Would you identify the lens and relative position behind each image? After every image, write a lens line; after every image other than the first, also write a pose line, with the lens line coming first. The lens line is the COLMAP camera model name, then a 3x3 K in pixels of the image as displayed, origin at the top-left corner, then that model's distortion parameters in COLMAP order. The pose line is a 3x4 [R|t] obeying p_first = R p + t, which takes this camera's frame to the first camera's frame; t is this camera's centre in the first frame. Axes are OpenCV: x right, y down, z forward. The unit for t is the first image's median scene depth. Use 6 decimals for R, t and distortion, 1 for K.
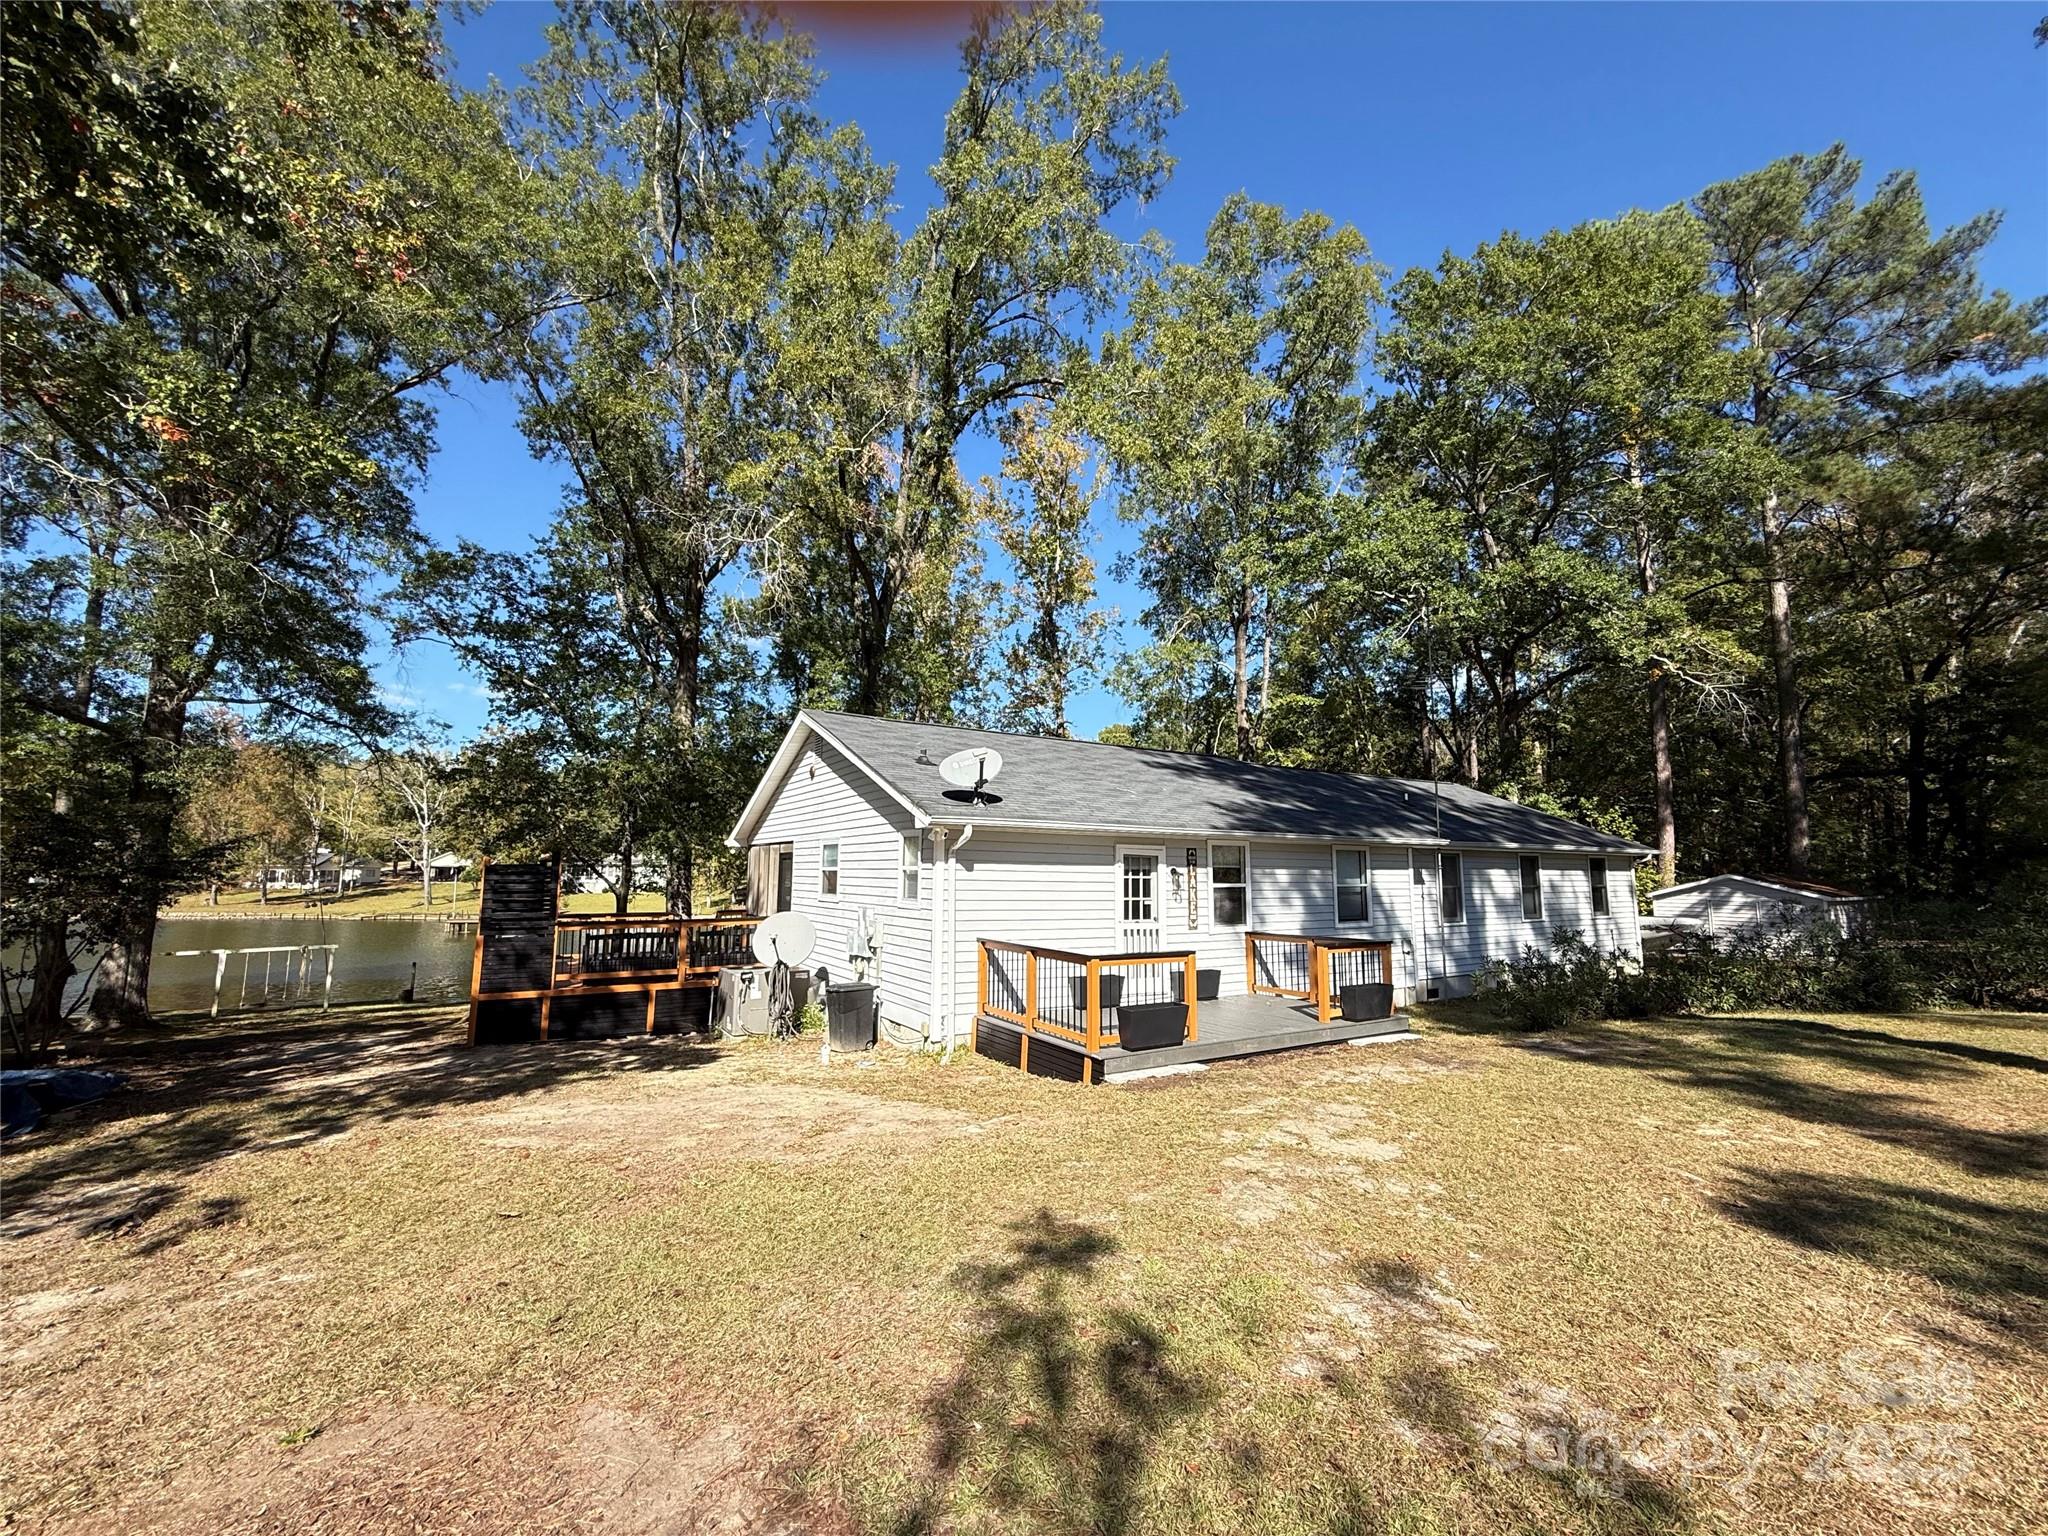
lens RADIAL K [[813.1, 0, 1018.9], [0, 813.1, 765.1], [0, 0, 1]] dist [-0.004351, 0.000971]
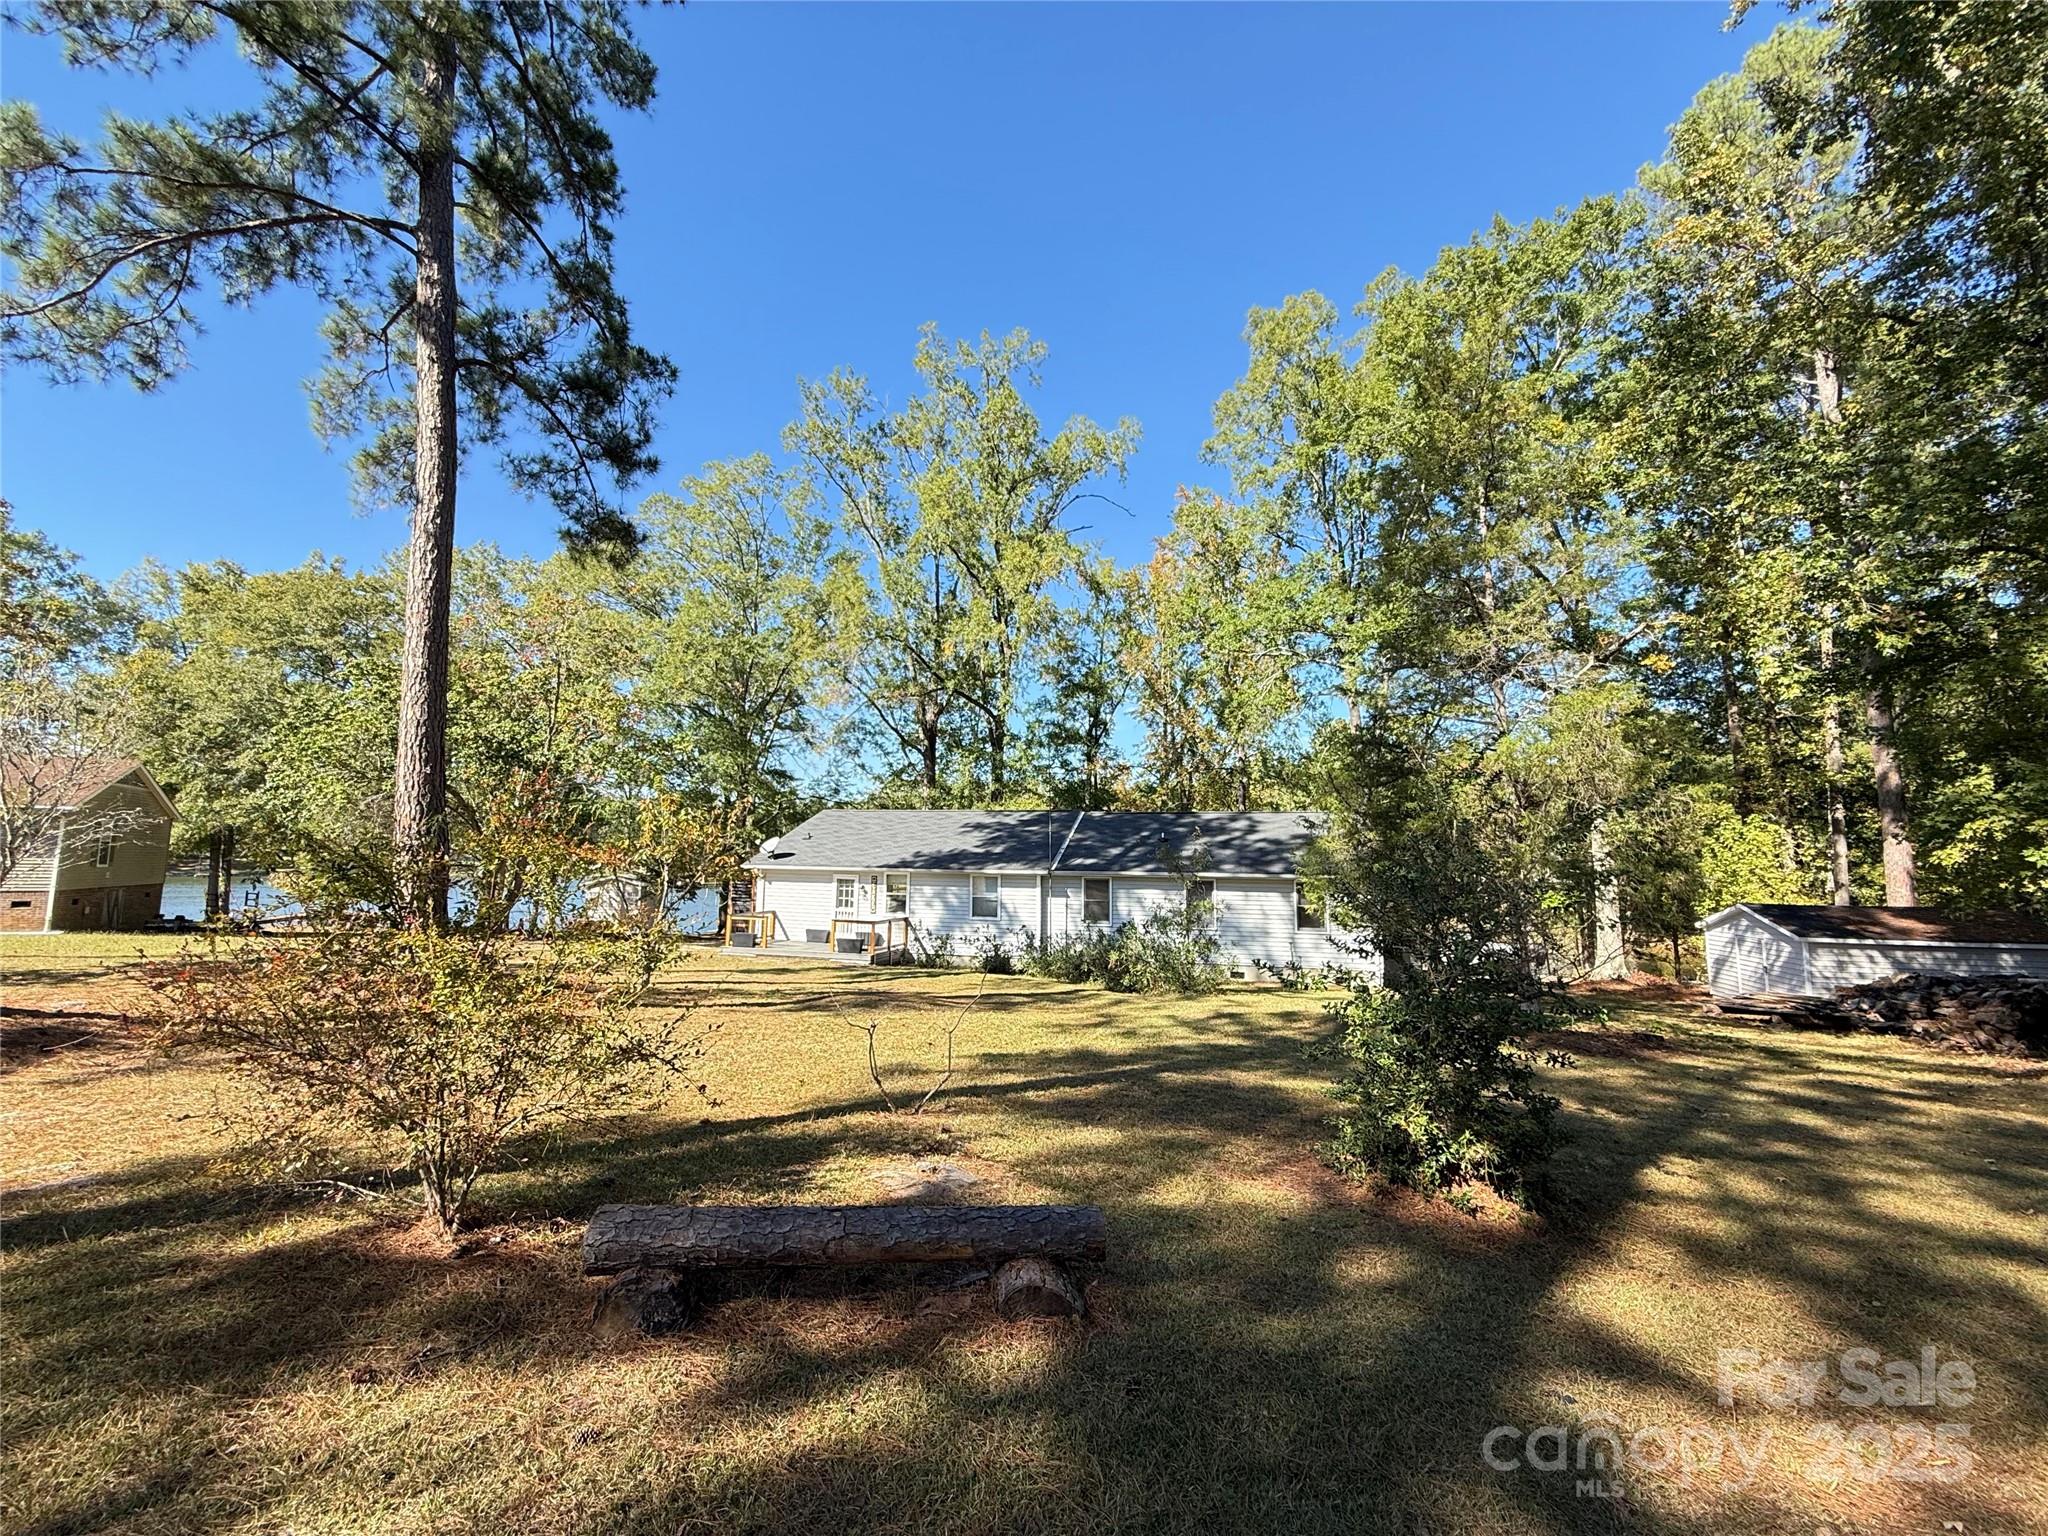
lens RADIAL K [[813.1, 0, 1015.2], [0, 813.1, 757.6], [0, 0, 1]] dist [-0.004351, 0.000971]
pose [[0.673514, -0.082346, -0.734573, 2.043853], [0.092165, 0.995376, -0.027078, -0.114727], [0.733406, -0.049465, 0.677989, -0.163847]]
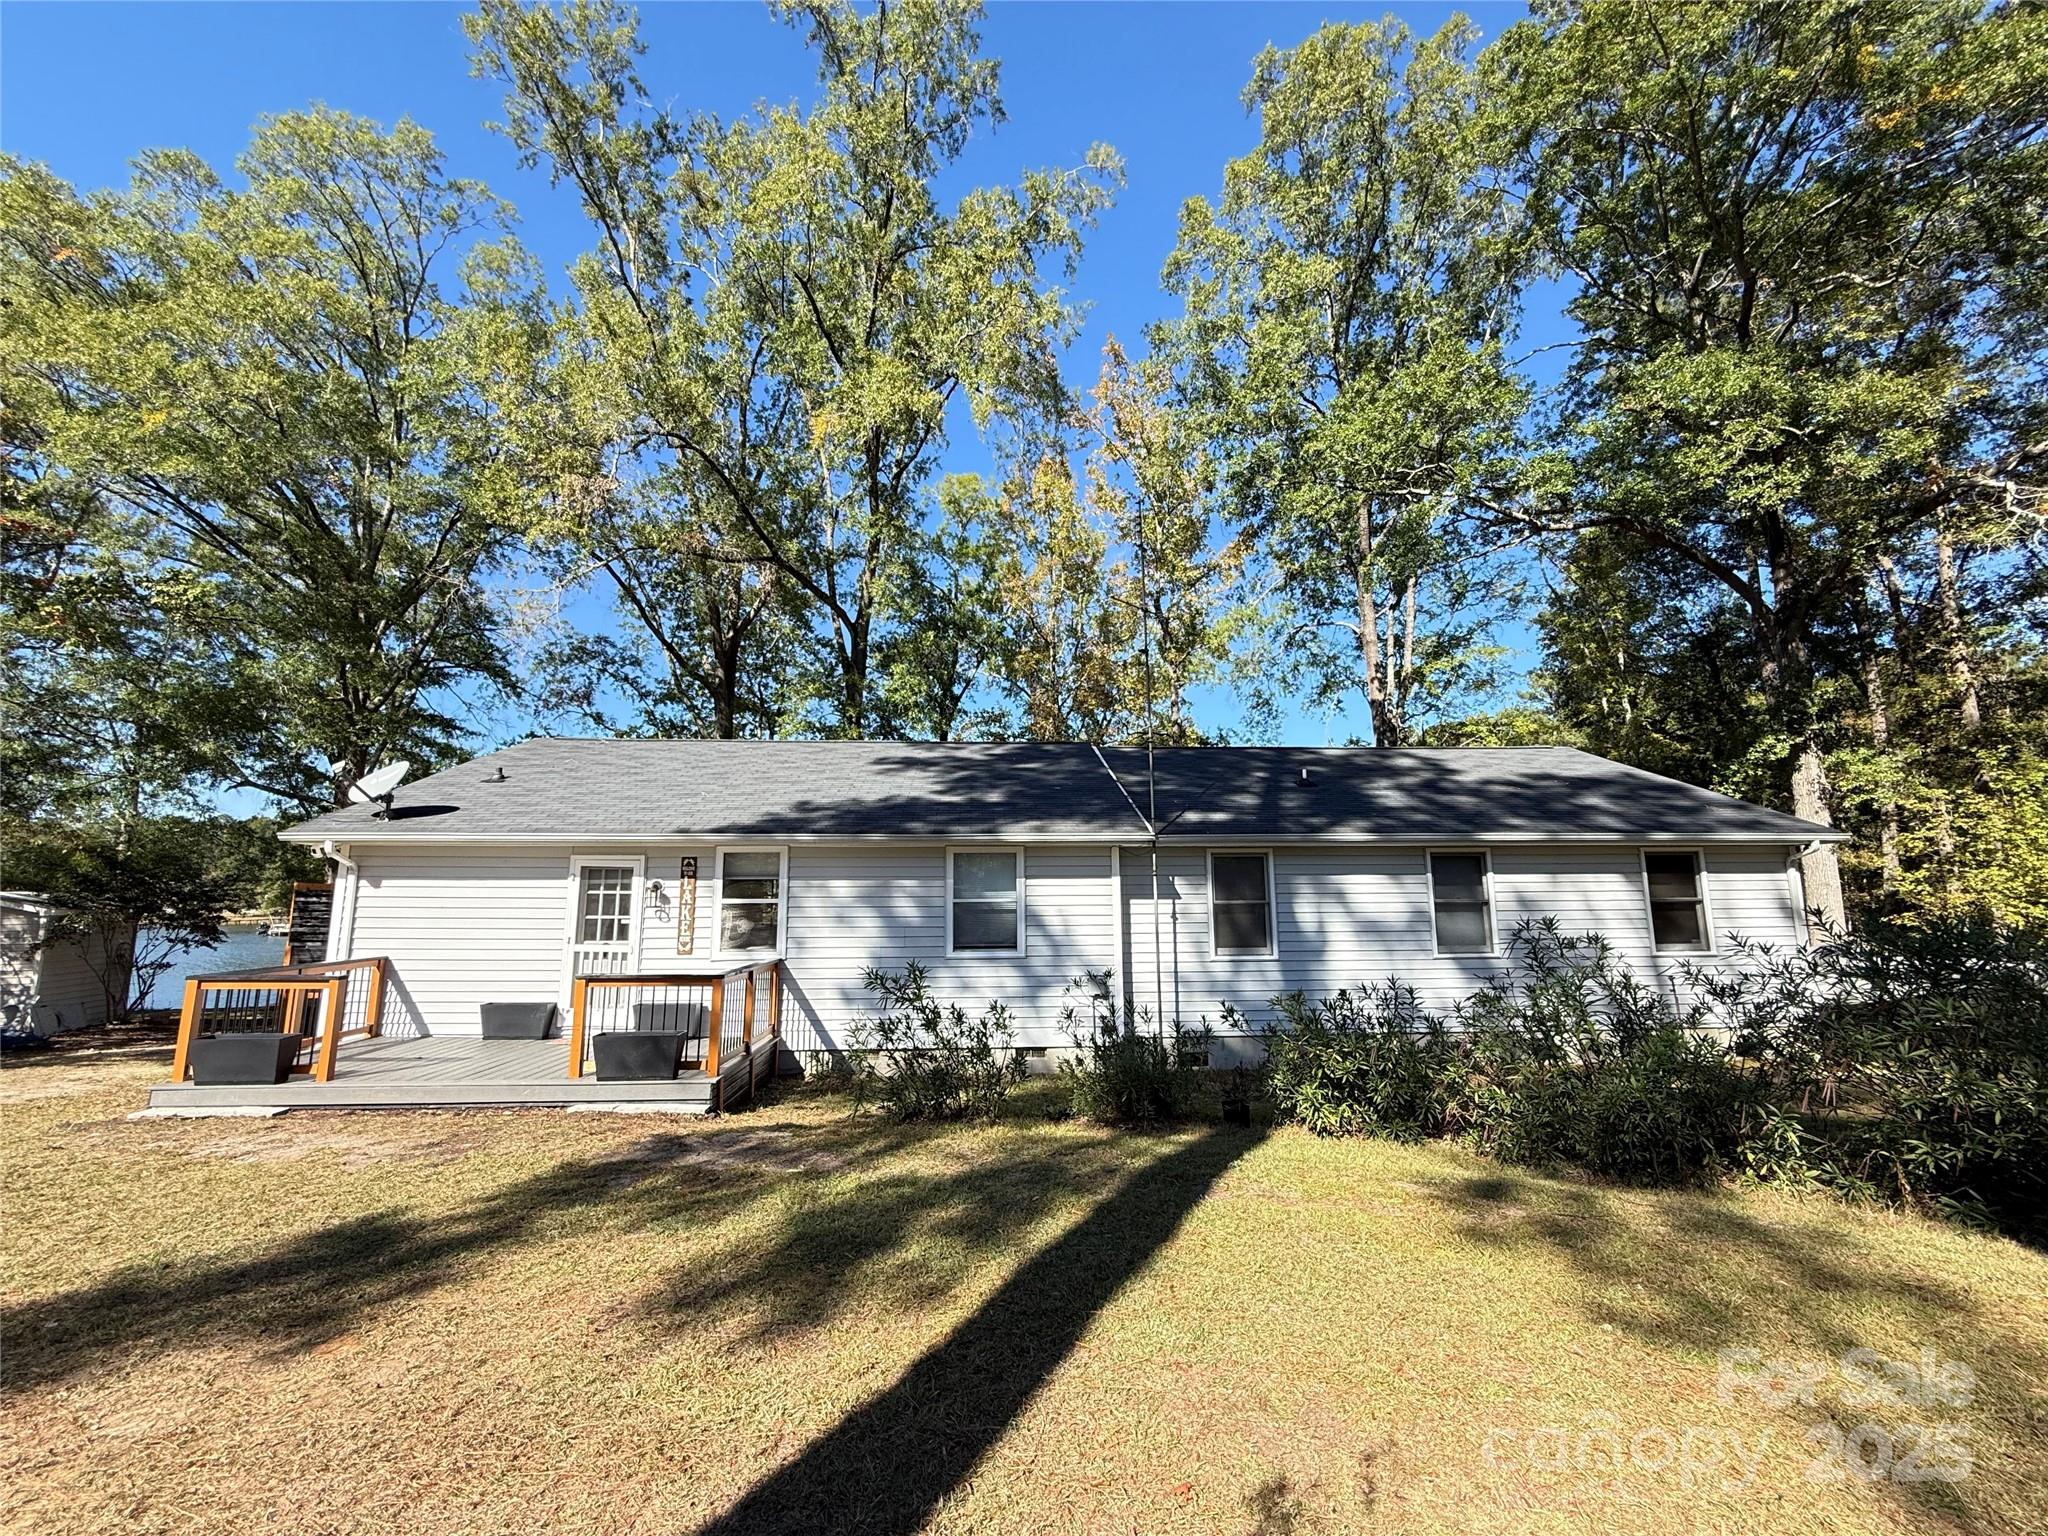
lens RADIAL K [[813.1, 0, 1016.3], [0, 813.1, 769.4], [0, 0, 1]] dist [-0.004351, 0.000971]
pose [[0.875532, -0.076636, -0.477044, 0.909022], [0.073277, 0.996981, -0.025674, 0.057478], [0.477572, -0.012478, 0.878504, 0.420261]]
